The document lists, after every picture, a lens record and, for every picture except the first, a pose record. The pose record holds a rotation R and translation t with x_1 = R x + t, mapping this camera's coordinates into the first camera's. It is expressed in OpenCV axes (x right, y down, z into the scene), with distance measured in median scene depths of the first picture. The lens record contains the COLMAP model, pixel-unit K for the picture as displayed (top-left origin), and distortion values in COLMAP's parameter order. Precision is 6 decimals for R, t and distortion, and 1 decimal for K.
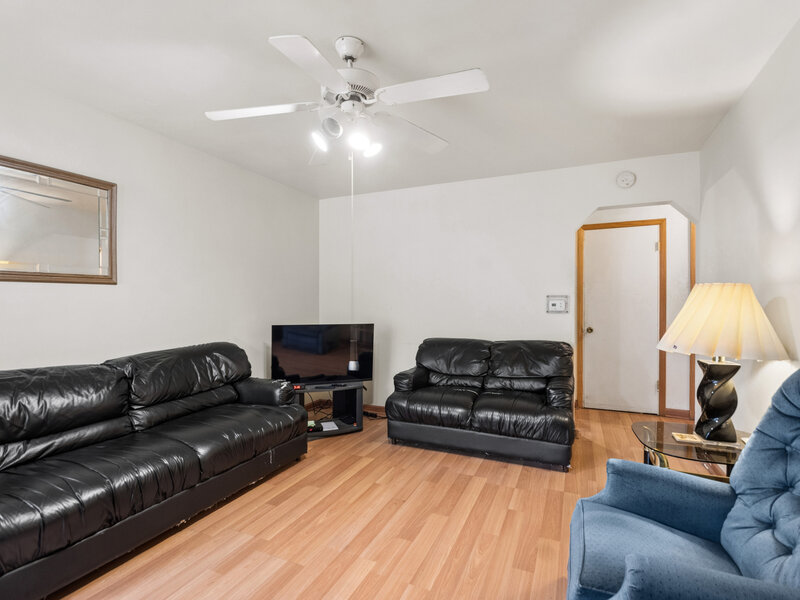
lens RADIAL K [[407.2, 0, 394.3], [0, 407.2, 301.8], [0, 0, 1]] dist [-0.000265, 0.000222]
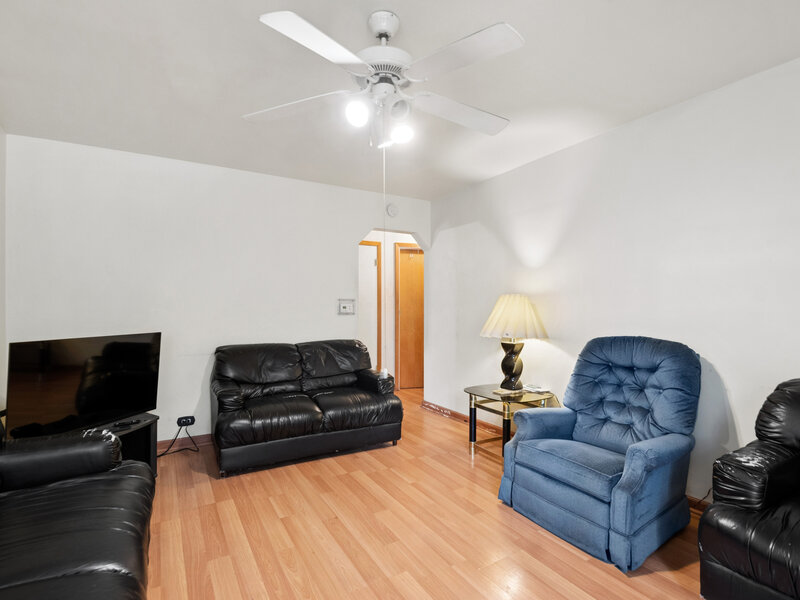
lens RADIAL K [[409.7, 0, 390.2], [0, 409.7, 304.5], [0, 0, 1]] dist [0.101394, 0.000120]
pose [[0.592137, 0.009657, 0.805780, -0.592687], [-0.007220, 0.999952, -0.006678, 0.008426], [-0.805805, -0.001864, 0.592178, 0.288729]]
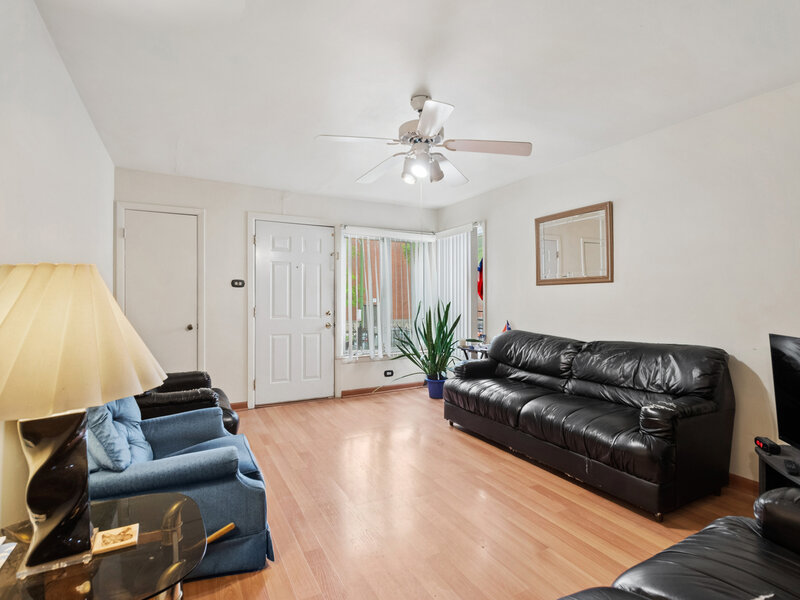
lens RADIAL K [[407.2, 0, 394.3], [0, 407.2, 301.8], [0, 0, 1]] dist [-0.000265, 0.000222]
pose [[-0.621117, 0.008863, -0.783668, 0.648367], [0.005176, 0.999961, 0.007207, 0.003817], [0.783701, 0.000420, -0.621138, 1.172492]]
